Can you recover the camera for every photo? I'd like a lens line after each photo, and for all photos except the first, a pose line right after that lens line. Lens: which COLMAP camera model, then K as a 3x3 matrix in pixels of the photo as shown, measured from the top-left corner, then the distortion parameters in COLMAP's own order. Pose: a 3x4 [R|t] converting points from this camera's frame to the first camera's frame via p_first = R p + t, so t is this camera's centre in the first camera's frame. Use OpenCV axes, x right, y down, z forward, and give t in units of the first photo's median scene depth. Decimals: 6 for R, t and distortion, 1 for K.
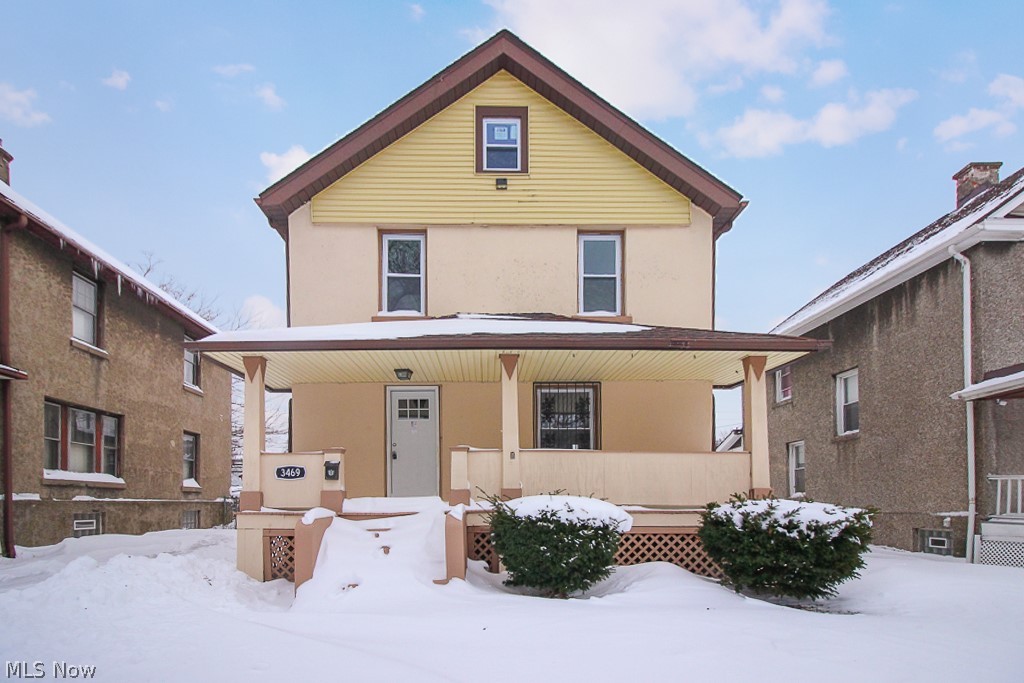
lens RADIAL K [[473.0, 0, 516.5], [0, 473.0, 335.2], [0, 0, 1]] dist [0.005476, -0.005891]
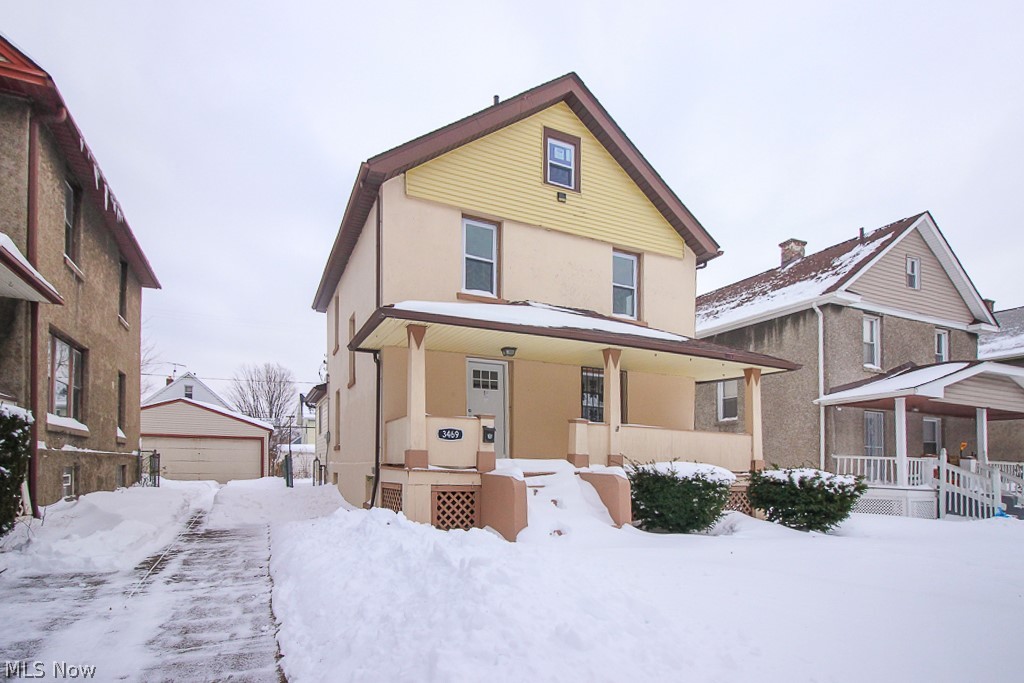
lens RADIAL K [[456.1, 0, 511.9], [0, 456.1, 284.2], [0, 0, 1]] dist [-0.000480, 0.000104]
pose [[0.925380, 0.160099, 0.343571, -0.545957], [-0.147112, 0.987065, -0.063724, -0.008807], [-0.349329, 0.008426, 0.936962, -0.045065]]
